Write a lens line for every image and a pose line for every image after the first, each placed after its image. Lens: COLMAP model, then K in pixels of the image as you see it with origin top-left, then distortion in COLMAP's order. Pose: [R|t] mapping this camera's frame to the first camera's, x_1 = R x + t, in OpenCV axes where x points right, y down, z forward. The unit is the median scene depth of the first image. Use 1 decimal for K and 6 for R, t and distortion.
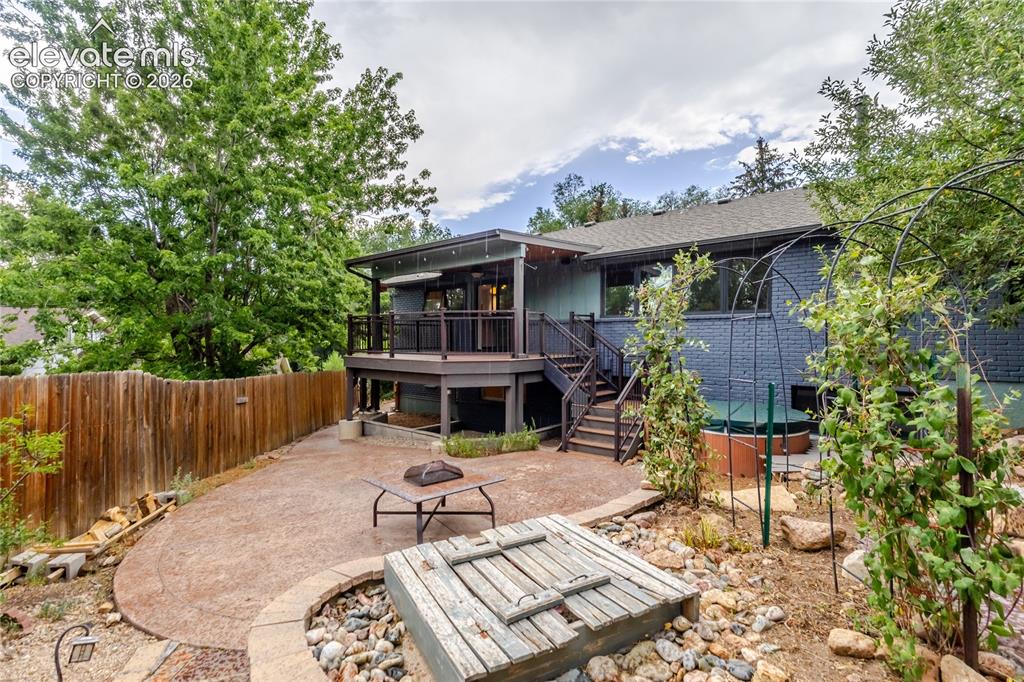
lens RADIAL K [[467.1, 0, 505.7], [0, 467.1, 343.3], [0, 0, 1]] dist [0.001190, -0.000483]
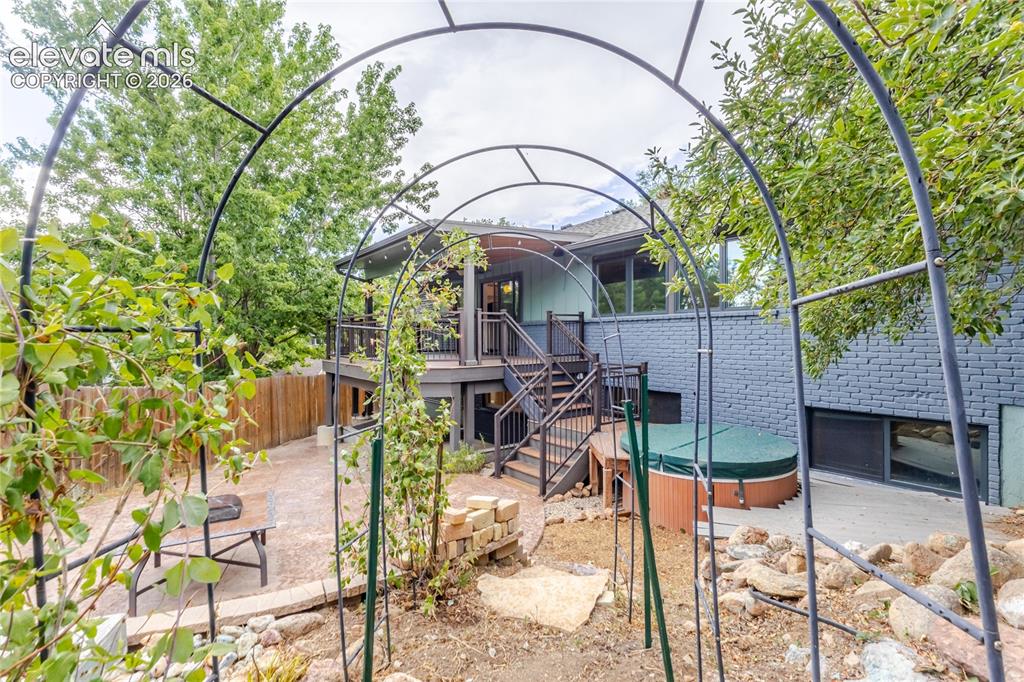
lens RADIAL K [[467.1, 0, 515.8], [0, 467.1, 337.2], [0, 0, 1]] dist [0.001190, -0.000483]
pose [[0.977375, -0.002836, -0.211494, 0.213558], [0.000889, 0.999956, -0.009303, -0.008944], [0.211512, 0.008905, 0.977335, 0.114832]]
